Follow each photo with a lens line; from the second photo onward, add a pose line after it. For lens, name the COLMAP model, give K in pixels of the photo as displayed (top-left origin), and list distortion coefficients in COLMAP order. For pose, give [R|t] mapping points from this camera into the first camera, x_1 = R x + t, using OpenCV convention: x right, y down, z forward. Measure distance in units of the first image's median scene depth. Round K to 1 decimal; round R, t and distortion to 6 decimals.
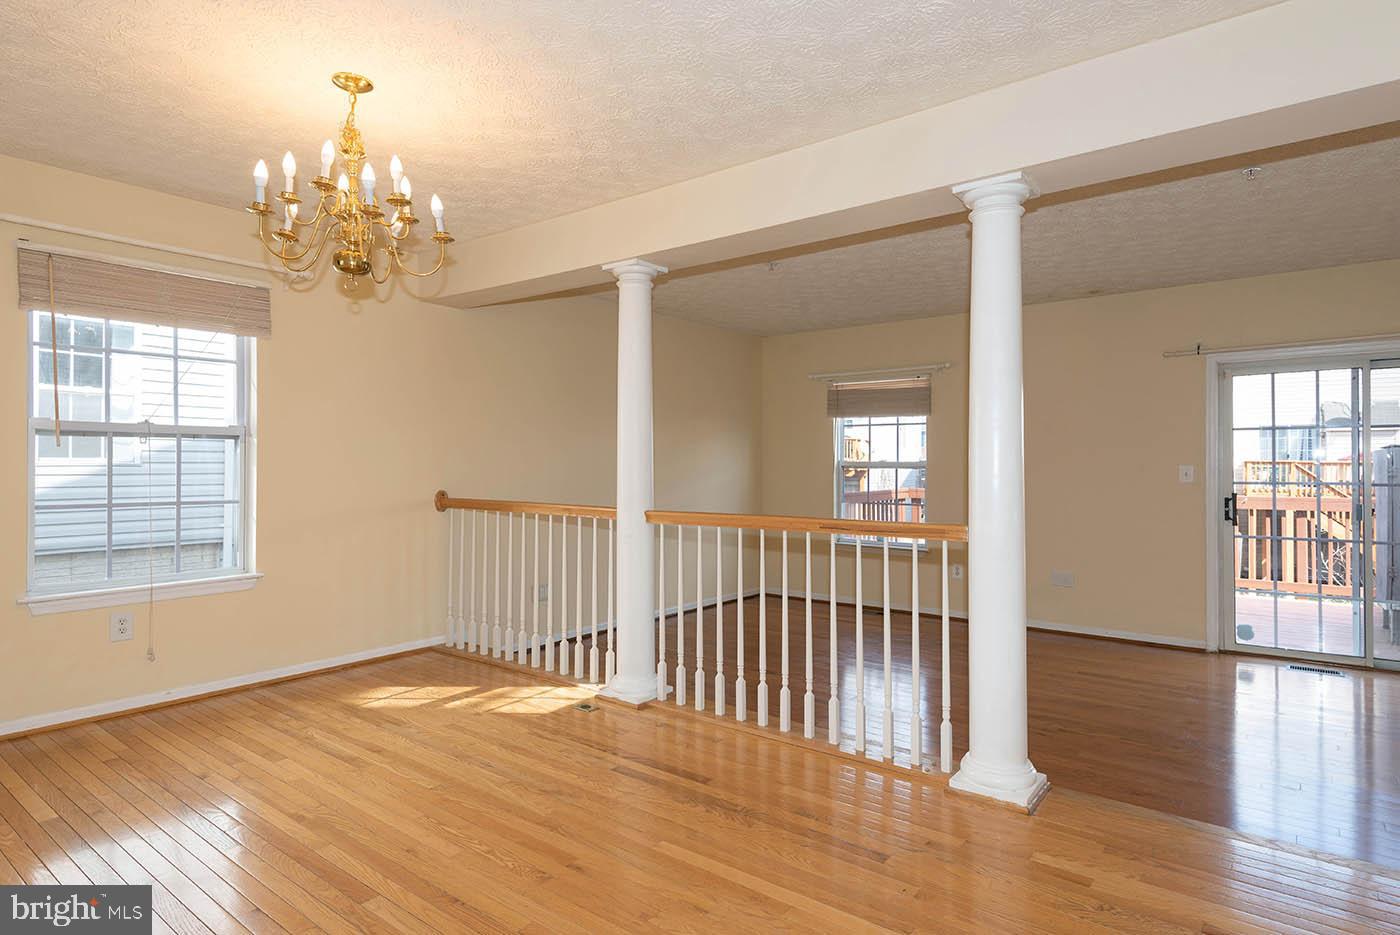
lens RADIAL K [[778.0, 0, 695.7], [0, 778.0, 469.2], [0, 0, 1]] dist [0.041381, -0.030940]
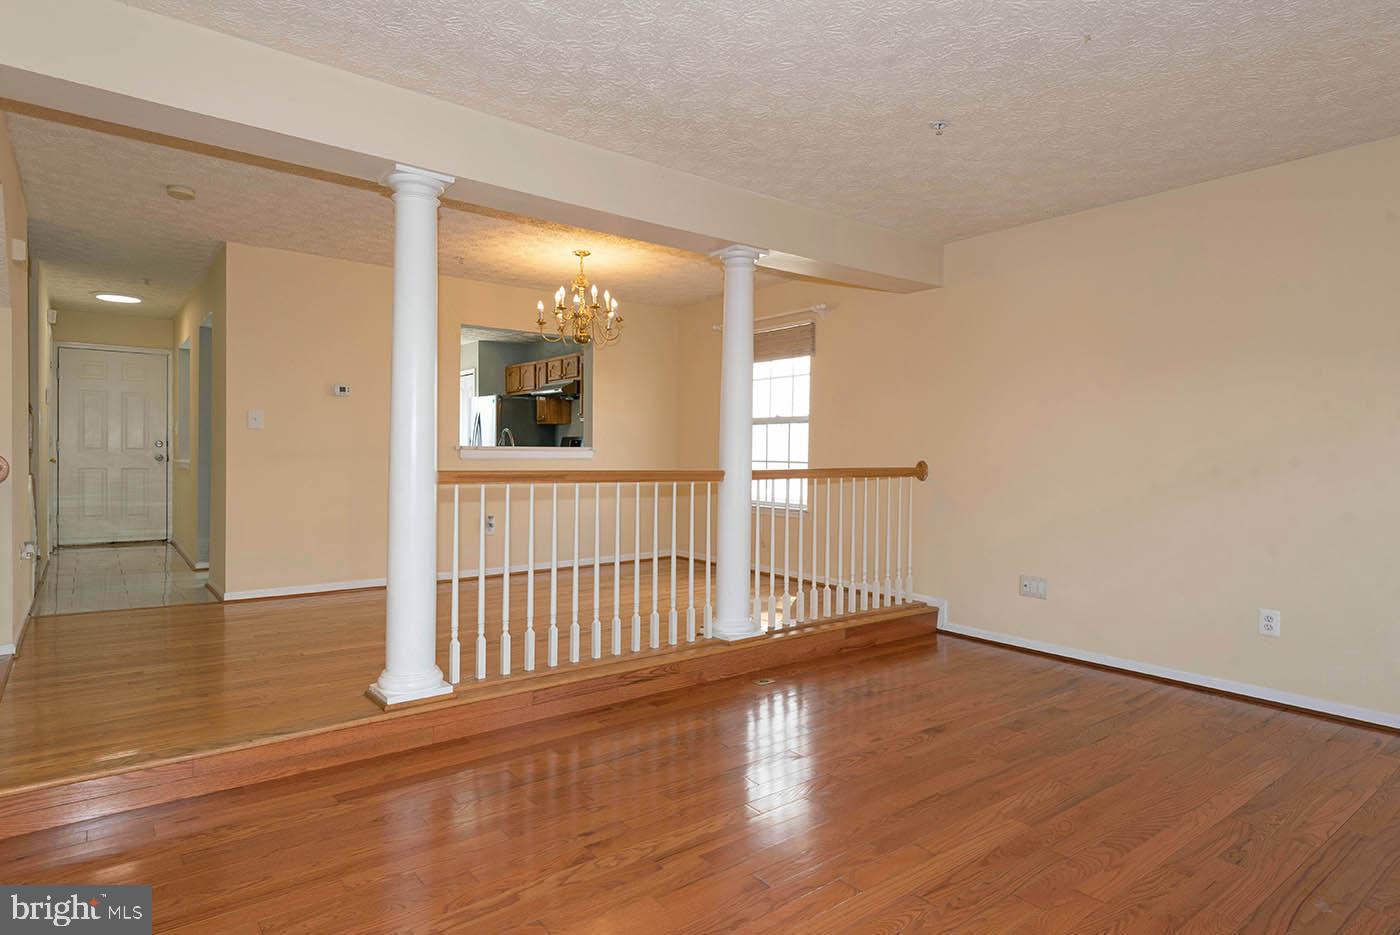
lens RADIAL K [[768.2, 0, 700.0], [0, 768.2, 467.5], [0, 0, 1]] dist [0.037025, -0.029075]
pose [[-0.240536, 0.011863, -0.970568, 1.034750], [-0.017090, 0.999719, 0.016455, 0.031681], [0.970490, 0.020545, -0.240265, 1.250318]]
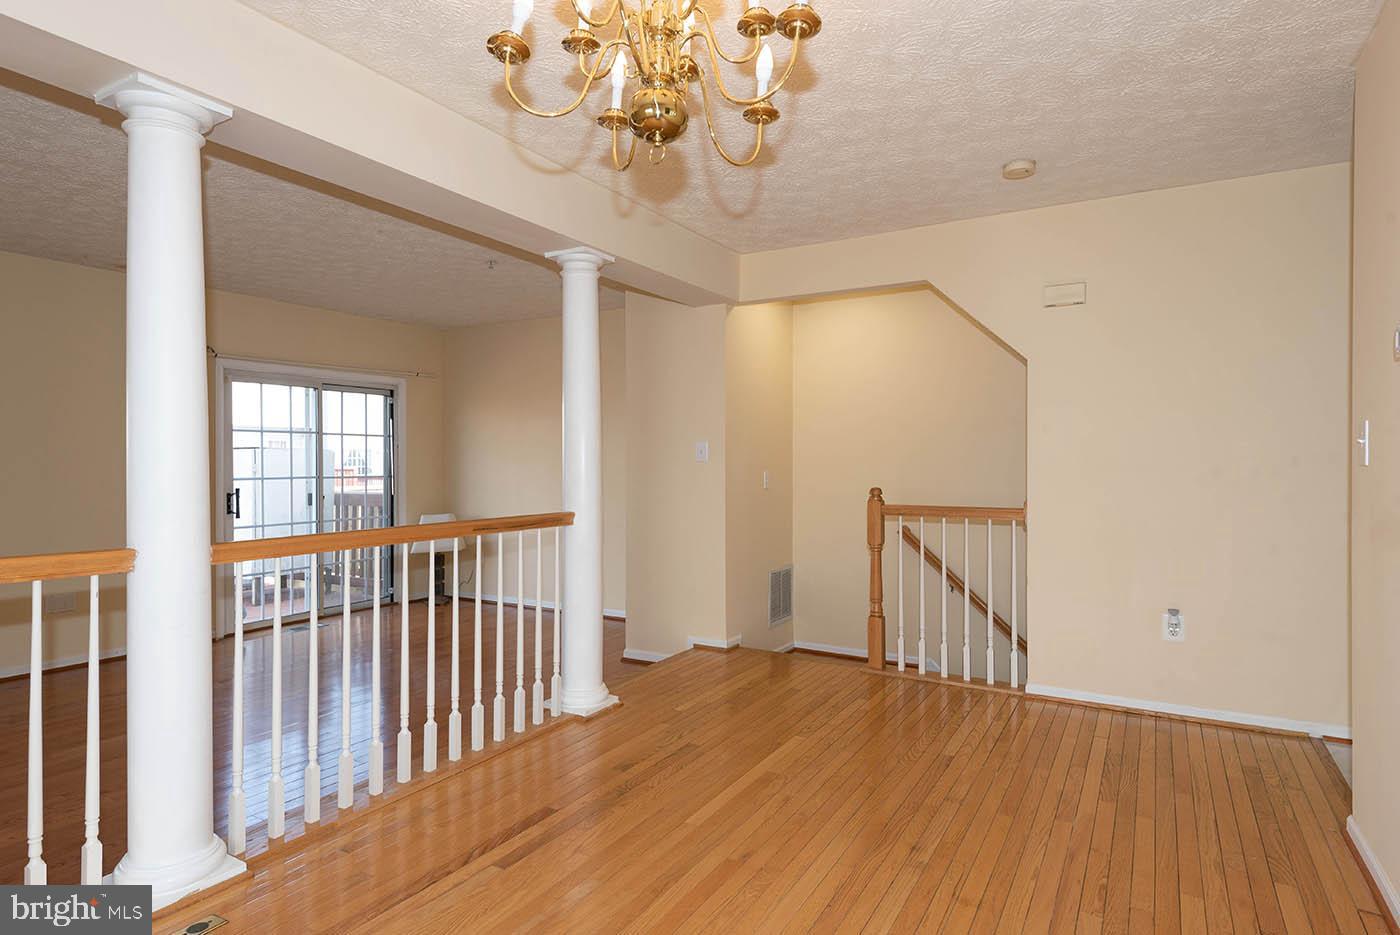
lens RADIAL K [[778.0, 0, 695.7], [0, 778.0, 469.2], [0, 0, 1]] dist [0.041381, -0.030940]
pose [[-0.132233, -0.006160, 0.991199, -0.702427], [0.001671, 0.999978, 0.006438, -0.003547], [-0.991217, 0.002507, -0.132220, 0.727950]]
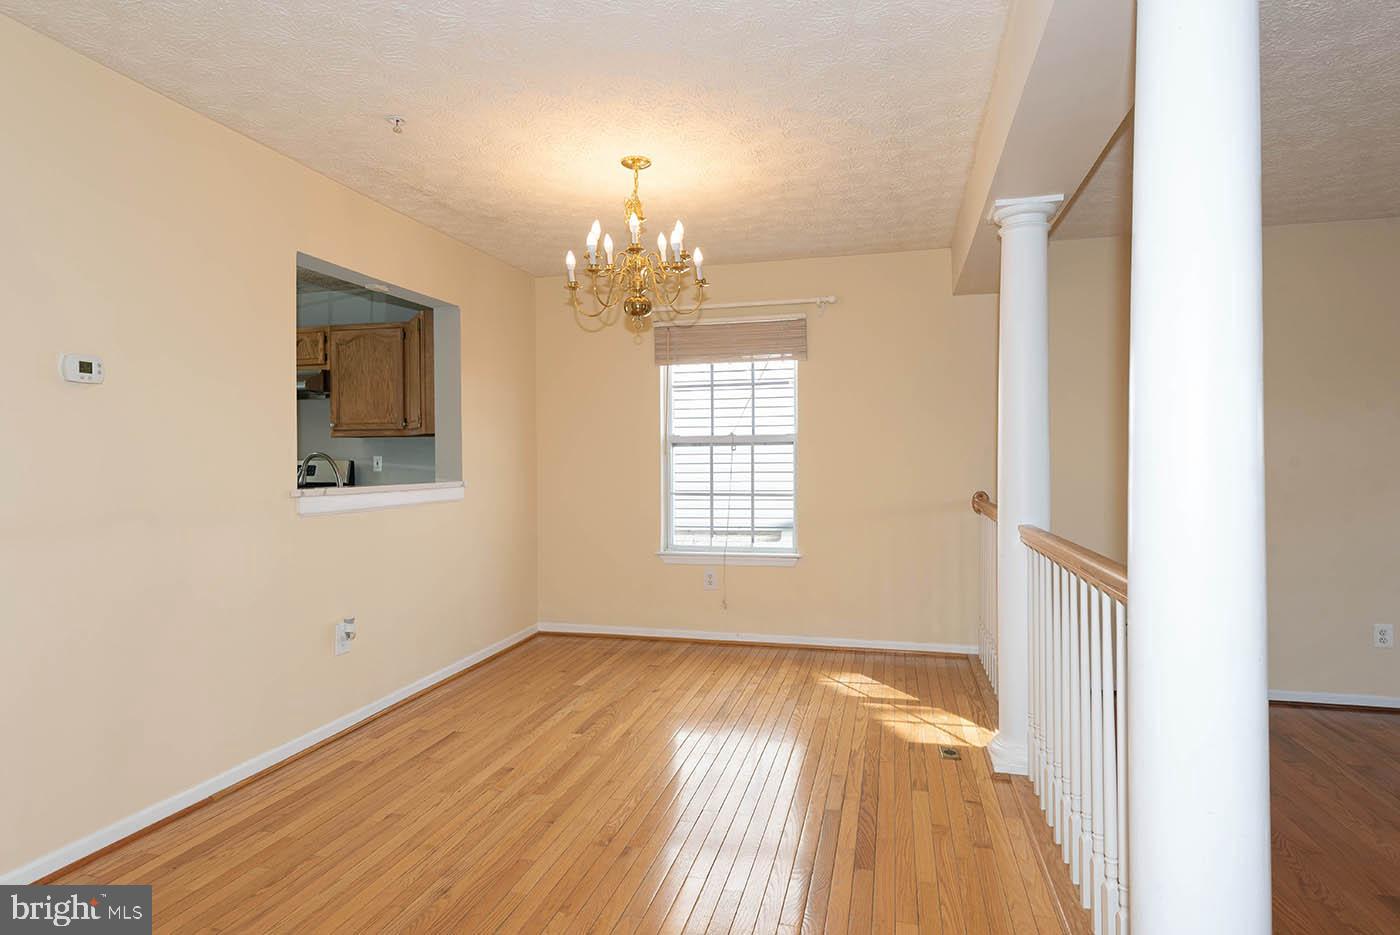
lens RADIAL K [[768.2, 0, 700.0], [0, 768.2, 467.5], [0, 0, 1]] dist [0.037025, -0.029075]
pose [[0.401658, 0.000472, -0.915789, 0.505484], [0.001170, 0.999999, 0.001028, -0.003393], [0.915789, -0.001485, 0.401657, 0.411205]]
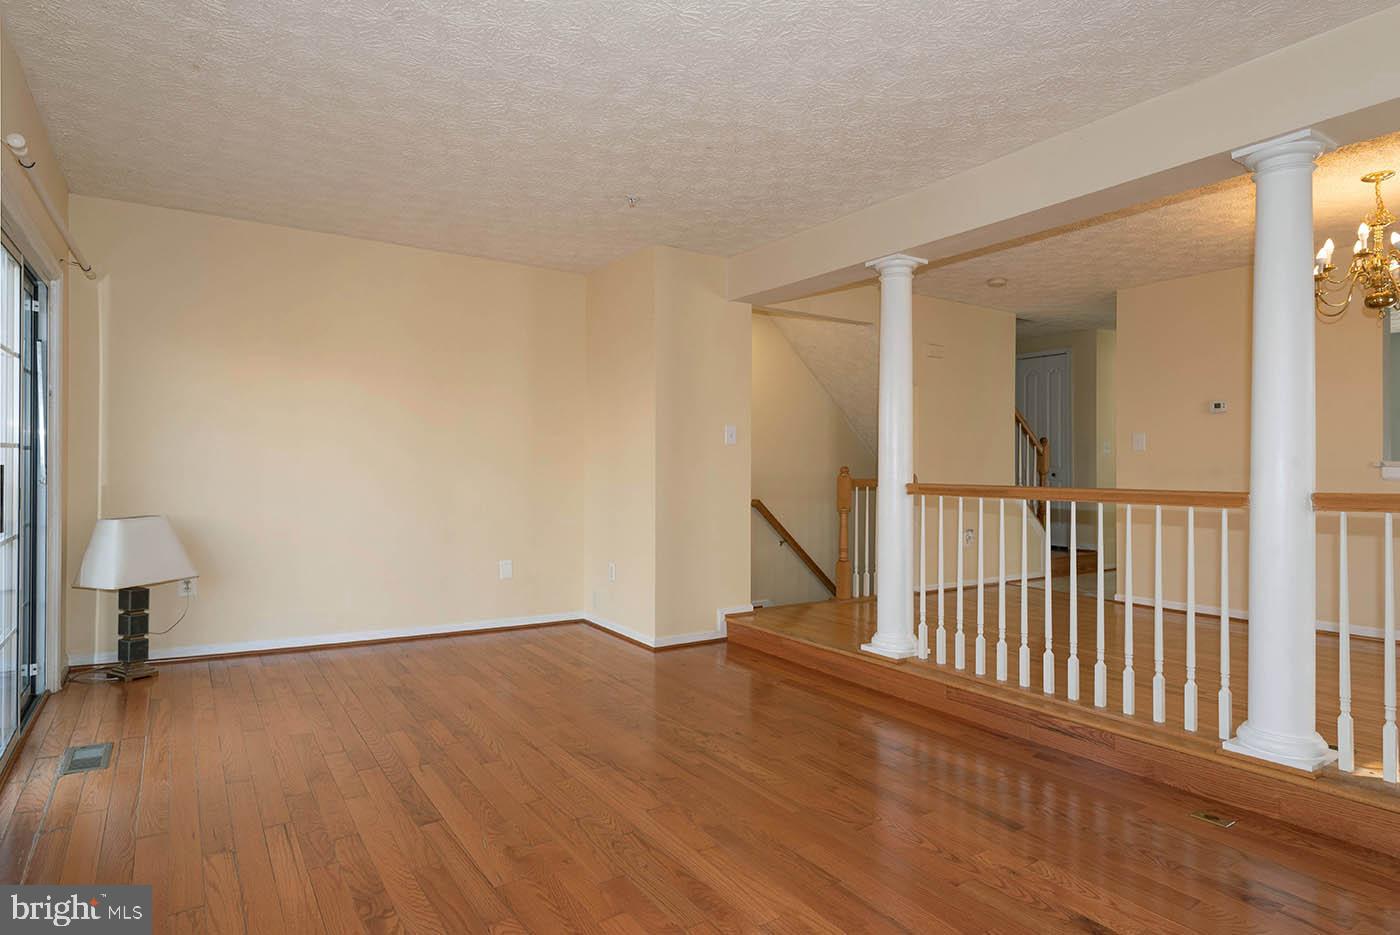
lens RADIAL K [[768.2, 0, 700.0], [0, 768.2, 467.5], [0, 0, 1]] dist [0.037025, -0.029075]
pose [[-0.950523, -0.007892, 0.310555, 0.206538], [-0.005938, 0.999956, 0.007237, 0.027039], [-0.310598, 0.005035, -0.950528, 1.885101]]
